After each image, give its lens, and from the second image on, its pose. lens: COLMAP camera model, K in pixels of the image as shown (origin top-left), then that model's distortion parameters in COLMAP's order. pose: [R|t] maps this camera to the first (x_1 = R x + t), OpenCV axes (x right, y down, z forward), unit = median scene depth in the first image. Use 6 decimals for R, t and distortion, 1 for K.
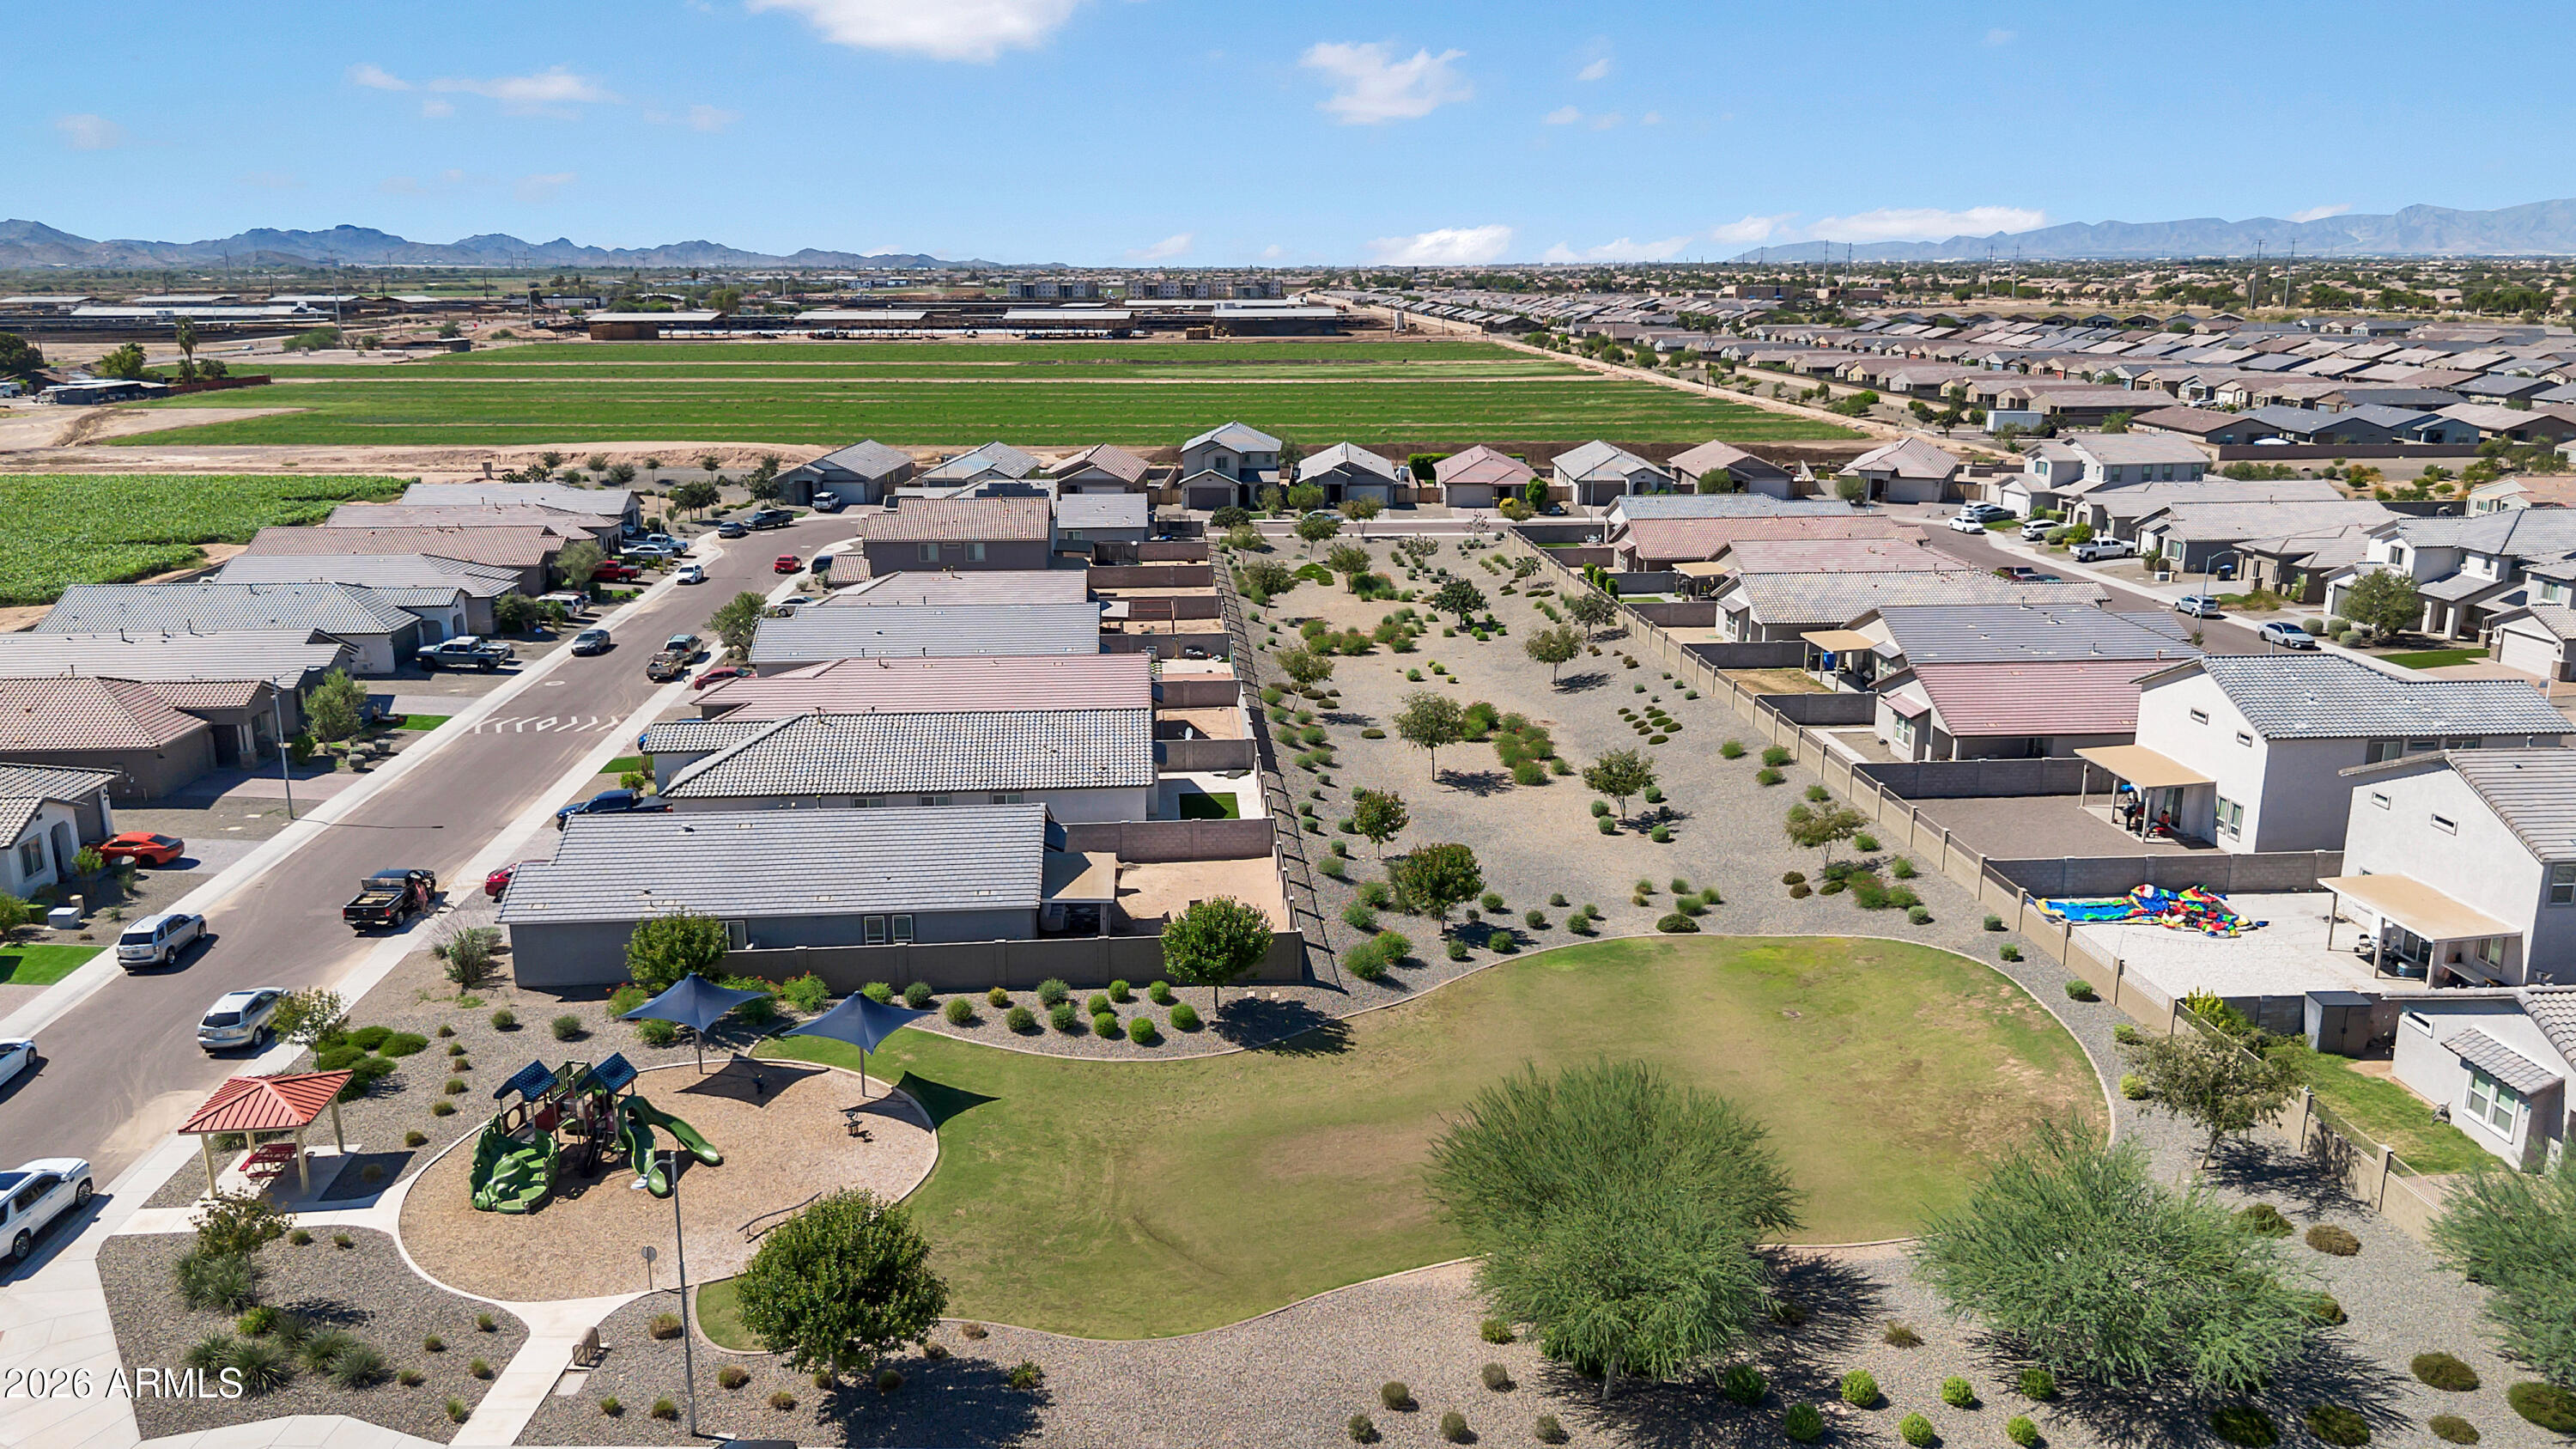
lens RADIAL K [[1845.2, 0, 1268.2], [0, 1845.2, 729.9], [0, 0, 1]] dist [0.054255, -0.058213]
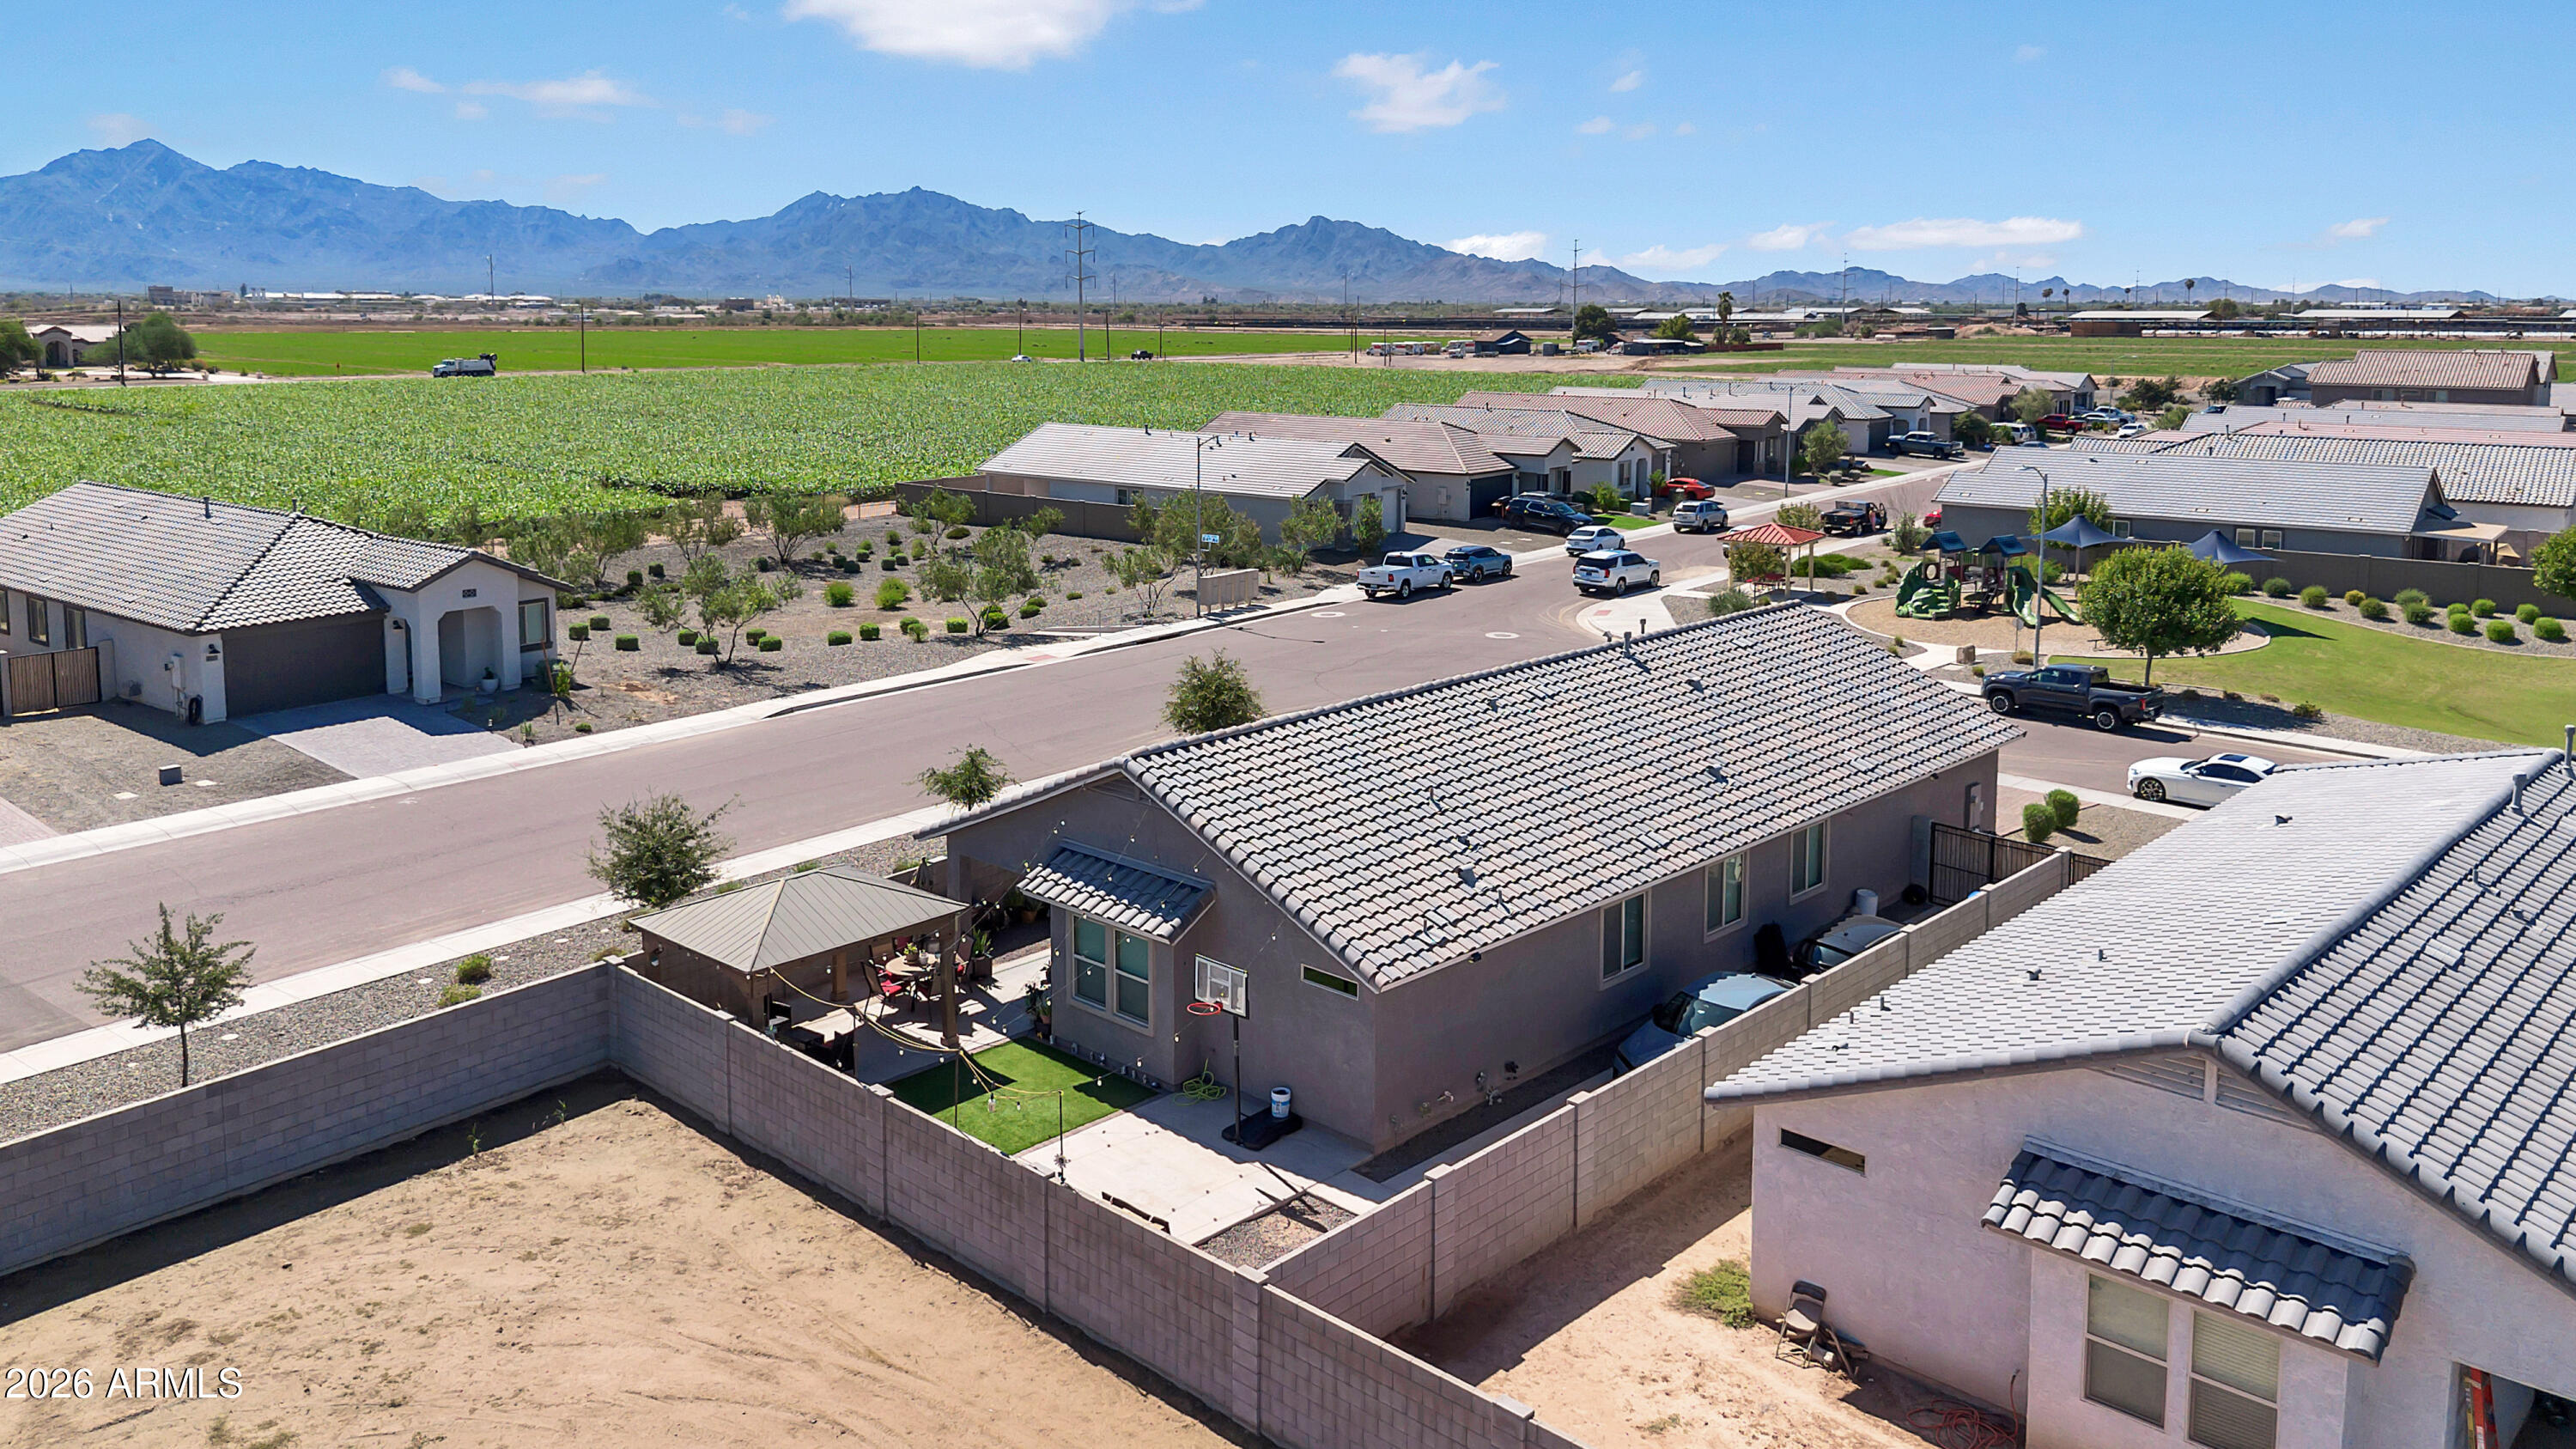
lens RADIAL K [[1849.6, 0, 1275.4], [0, 1849.6, 557.1], [0, 0, 1]] dist [0.073161, -0.088921]
pose [[0.735830, 0.097389, -0.670127, 0.049416], [-0.169454, 0.984601, -0.042978, 0.104229], [0.655621, 0.145180, 0.741002, -0.104507]]
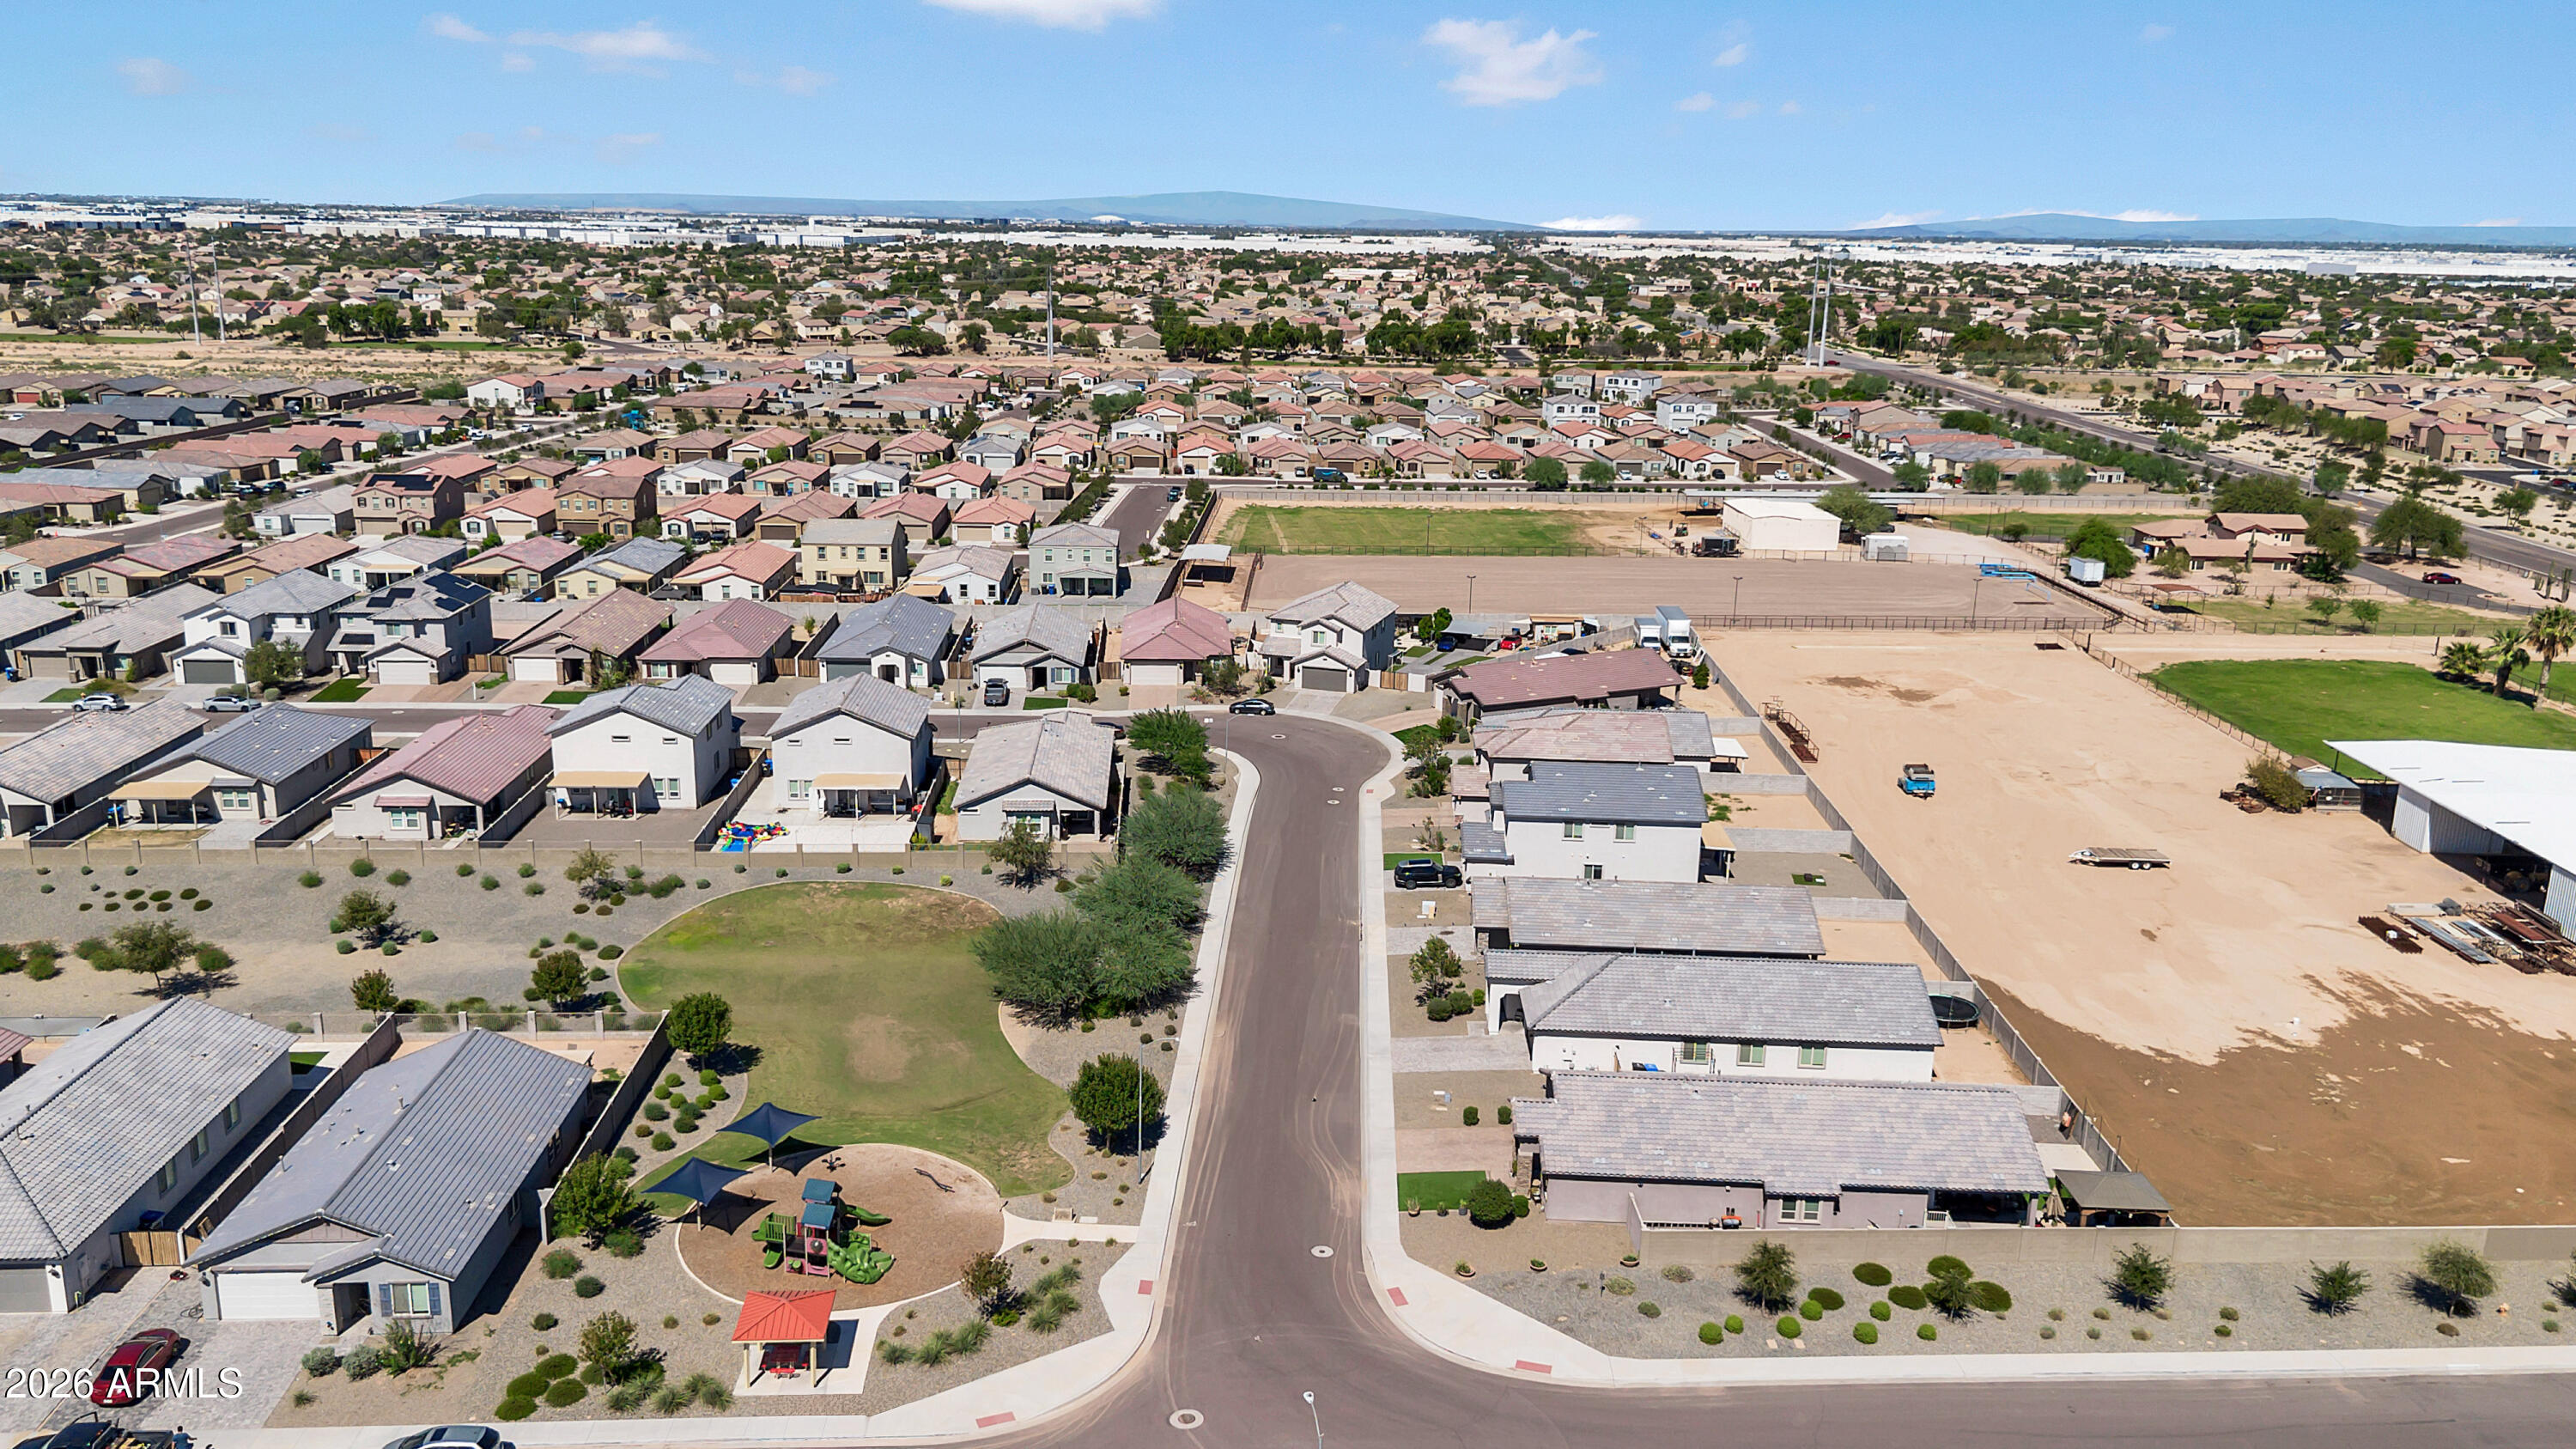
lens RADIAL K [[1969.2, 0, 1288.0], [0, 1969.2, 724.5], [0, 0, 1]] dist [0.078850, -0.078774]
pose [[0.002451, -0.242543, 0.970137, -0.550829], [0.222336, 0.945990, 0.235944, -0.138774], [-0.974967, 0.215118, 0.056245, 0.146709]]
